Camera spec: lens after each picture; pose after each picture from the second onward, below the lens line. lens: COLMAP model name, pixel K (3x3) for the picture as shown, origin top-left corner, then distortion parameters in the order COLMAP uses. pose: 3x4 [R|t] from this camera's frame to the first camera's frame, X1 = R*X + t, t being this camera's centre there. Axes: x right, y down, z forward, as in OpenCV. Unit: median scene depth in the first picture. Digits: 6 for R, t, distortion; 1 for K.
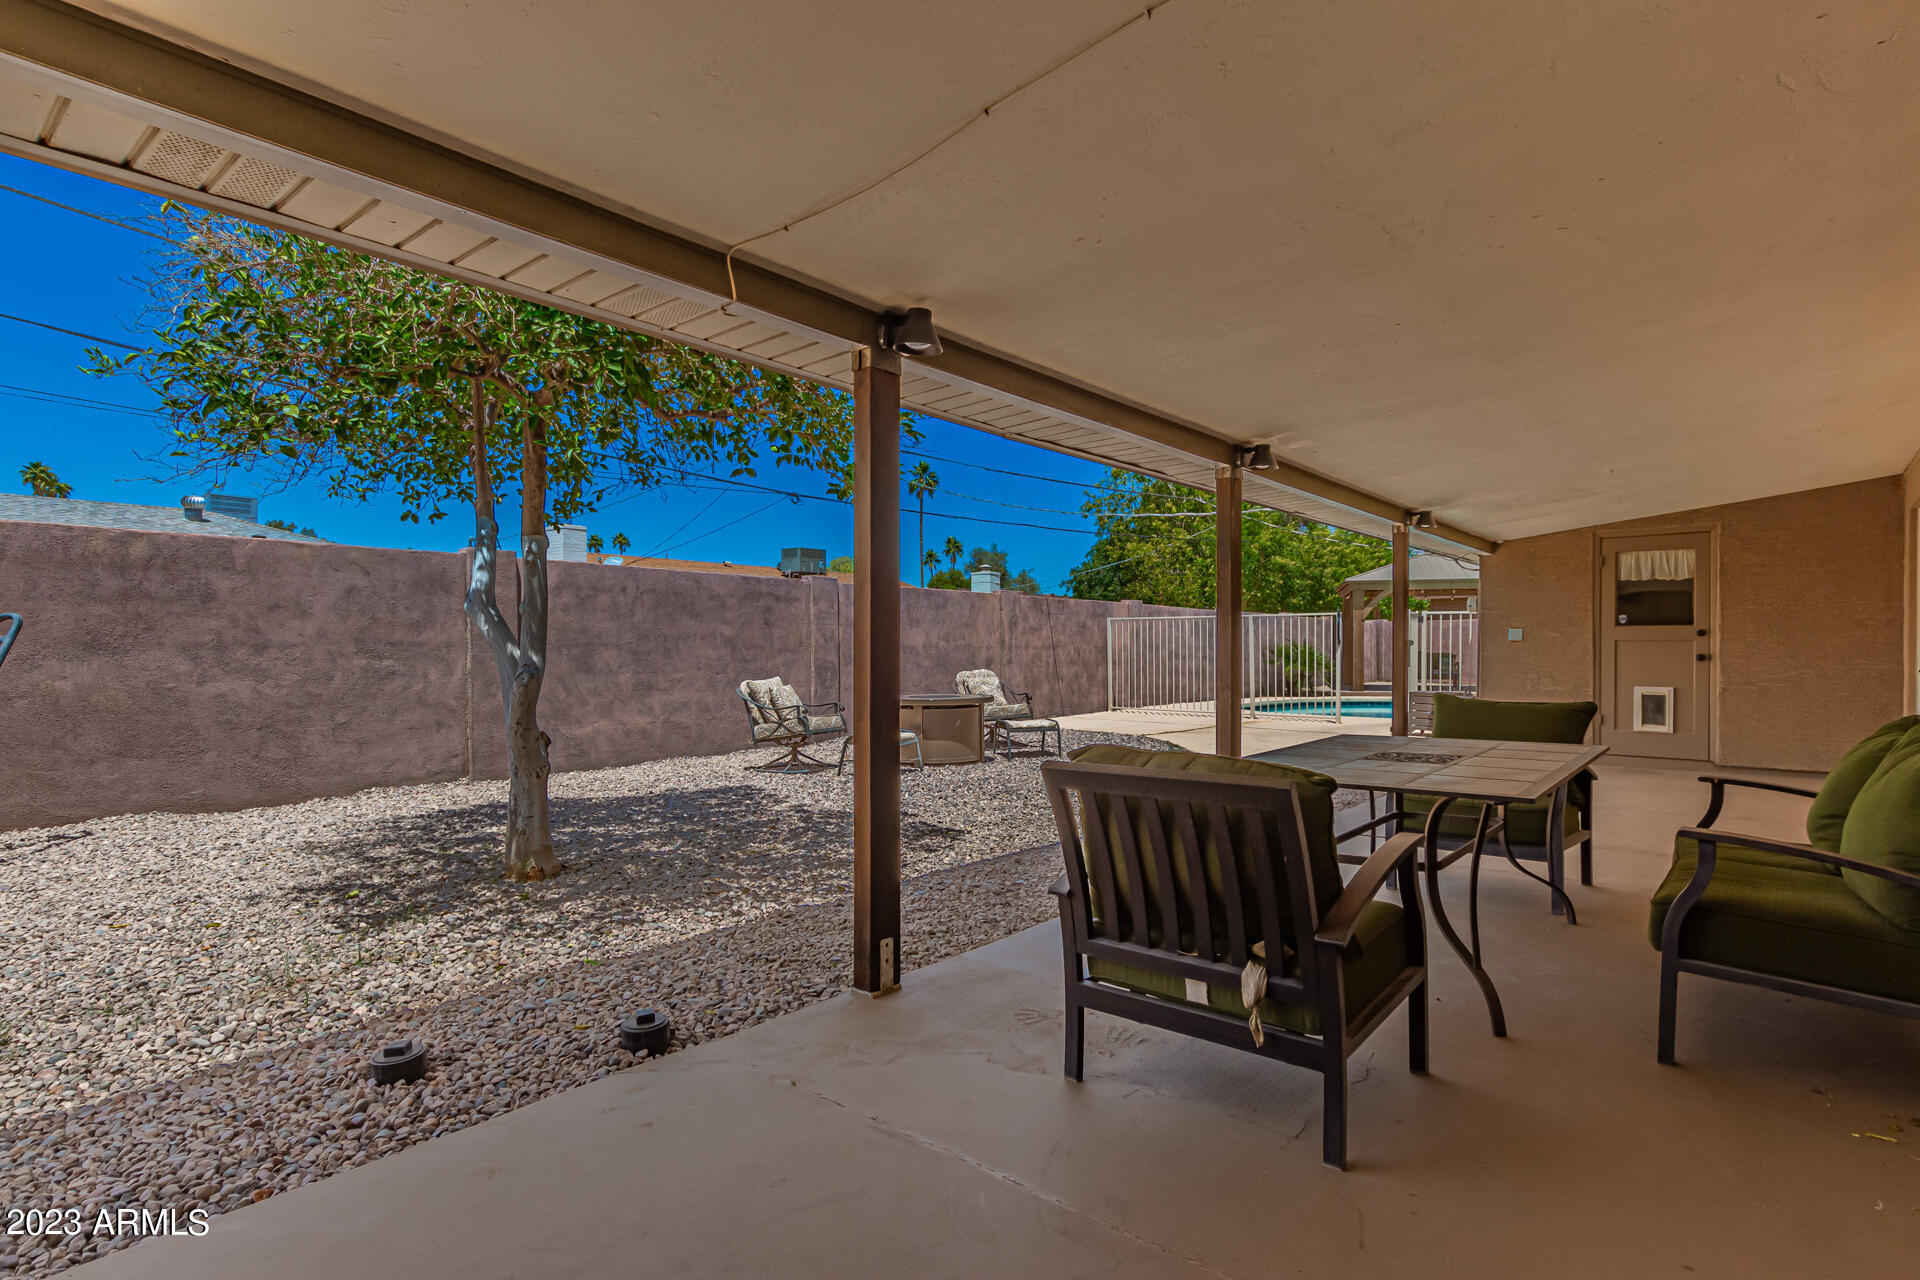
lens RADIAL K [[975.2, 0, 956.5], [0, 975.2, 640.6], [0, 0, 1]] dist [-0.001023, 0.000330]
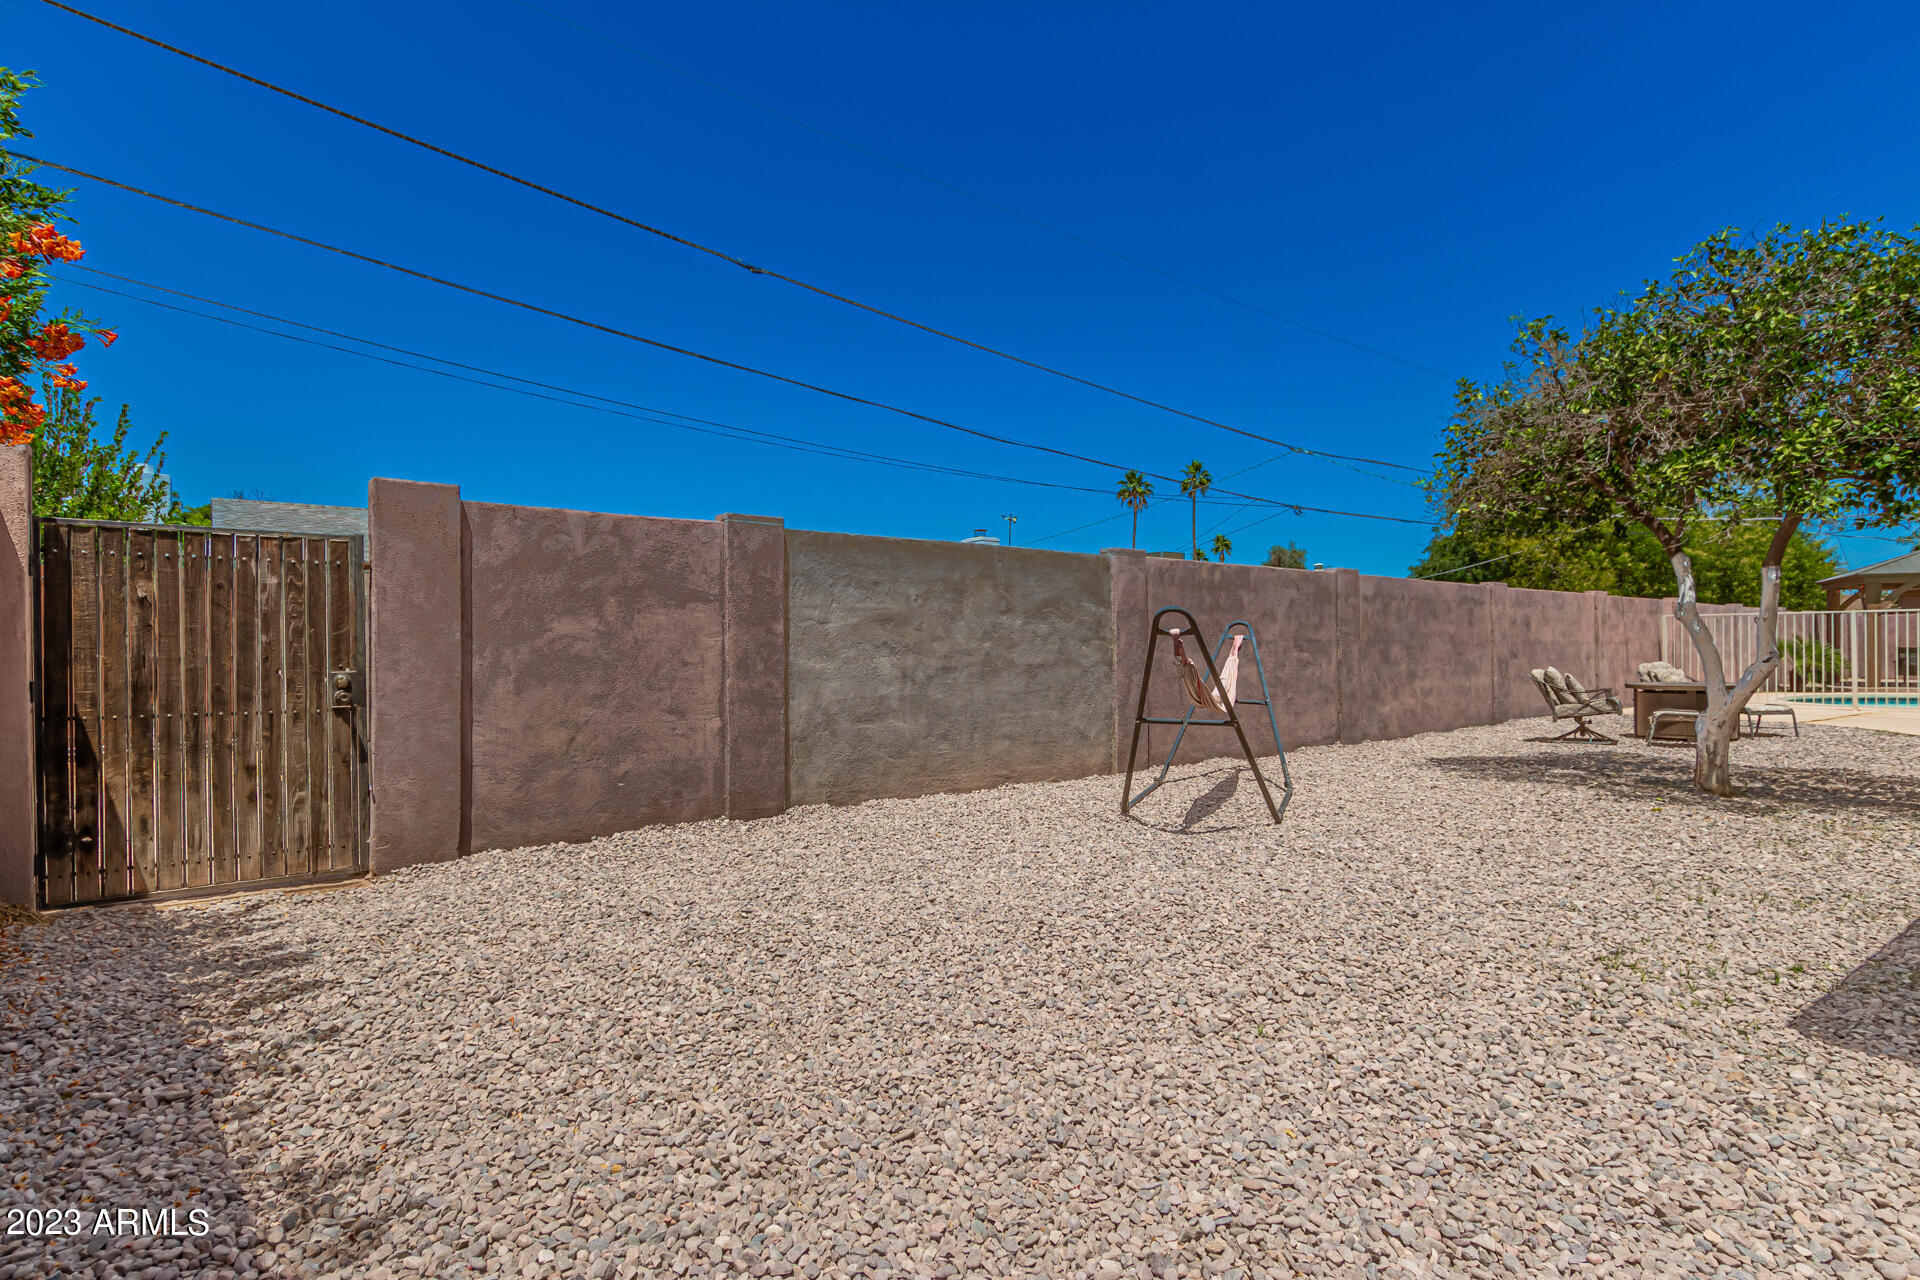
lens RADIAL K [[975.2, 0, 962.0], [0, 975.2, 643.1], [0, 0, 1]] dist [-0.001023, 0.000330]
pose [[0.974735, -0.006487, -0.223268, -0.534484], [0.006976, 0.999975, 0.001401, 0.000916], [0.223253, -0.002923, 0.974756, -0.304548]]
